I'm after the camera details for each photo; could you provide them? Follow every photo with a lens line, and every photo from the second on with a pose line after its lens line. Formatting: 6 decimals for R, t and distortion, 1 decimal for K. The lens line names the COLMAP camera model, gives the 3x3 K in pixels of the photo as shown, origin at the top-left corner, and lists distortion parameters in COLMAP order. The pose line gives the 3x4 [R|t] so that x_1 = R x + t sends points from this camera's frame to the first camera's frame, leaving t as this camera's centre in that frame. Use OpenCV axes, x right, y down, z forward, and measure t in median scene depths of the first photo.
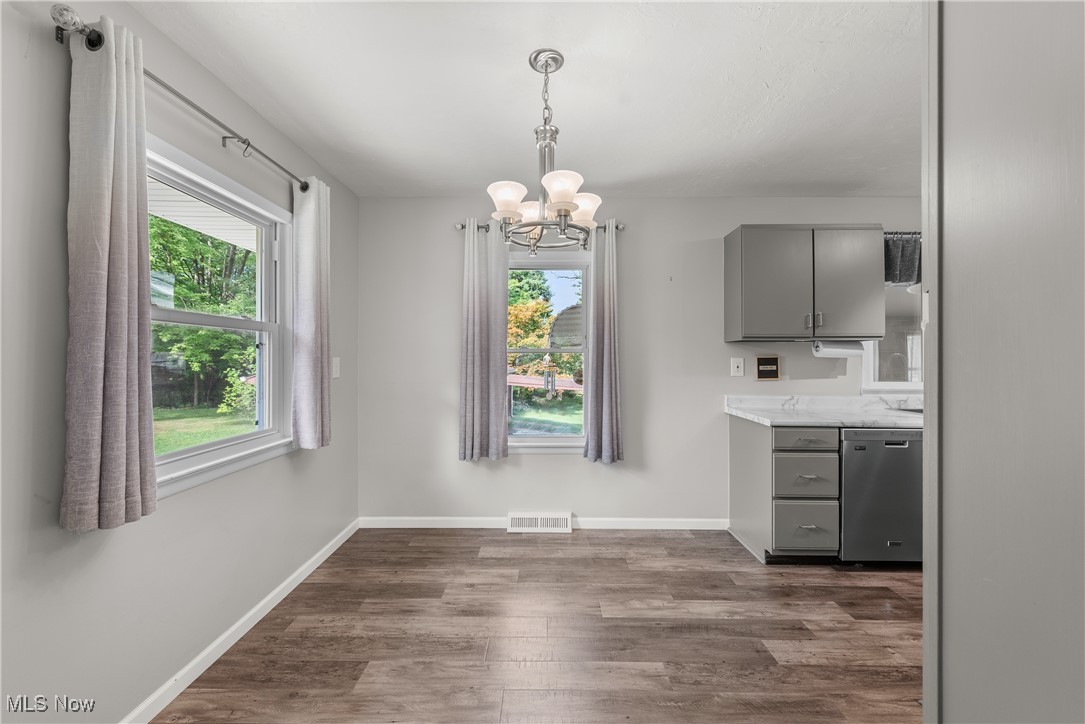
lens RADIAL K [[446.3, 0, 547.7], [0, 446.3, 354.9], [0, 0, 1]] dist [0.003445, -0.000332]
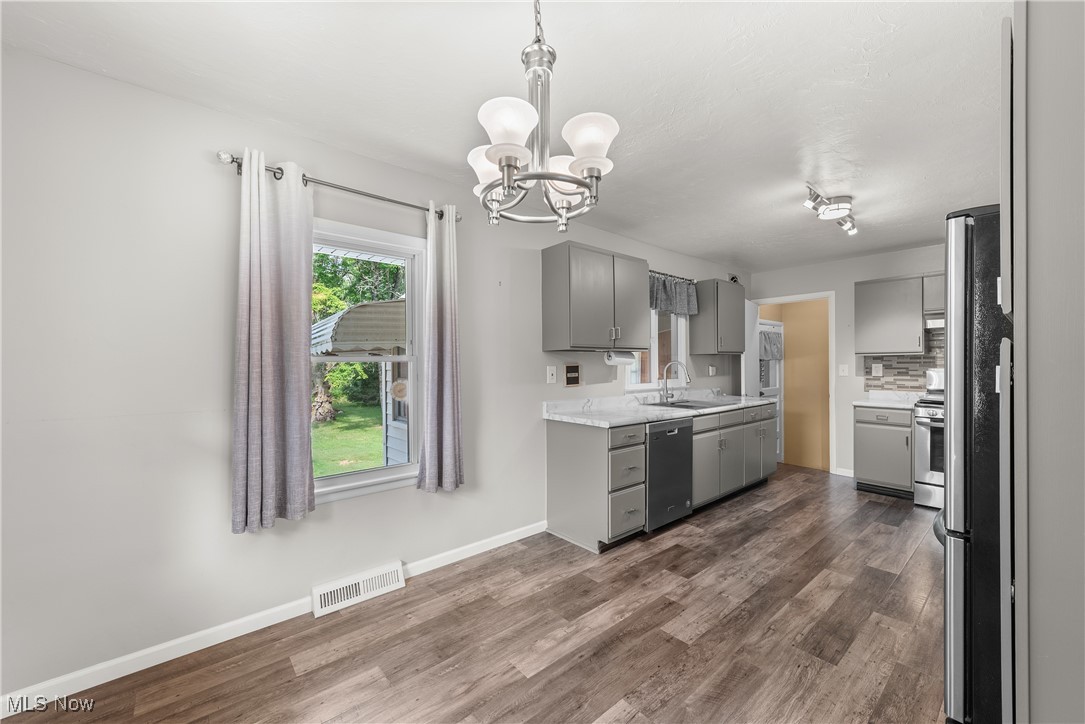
lens RADIAL K [[422.6, 0, 543.2], [0, 422.6, 366.9], [0, 0, 1]] dist [0.010017, -0.001871]
pose [[0.757651, -0.009330, 0.652594, -0.282071], [0.004221, 0.999947, 0.009395, -0.001053], [-0.652647, -0.004364, 0.757650, 0.295370]]
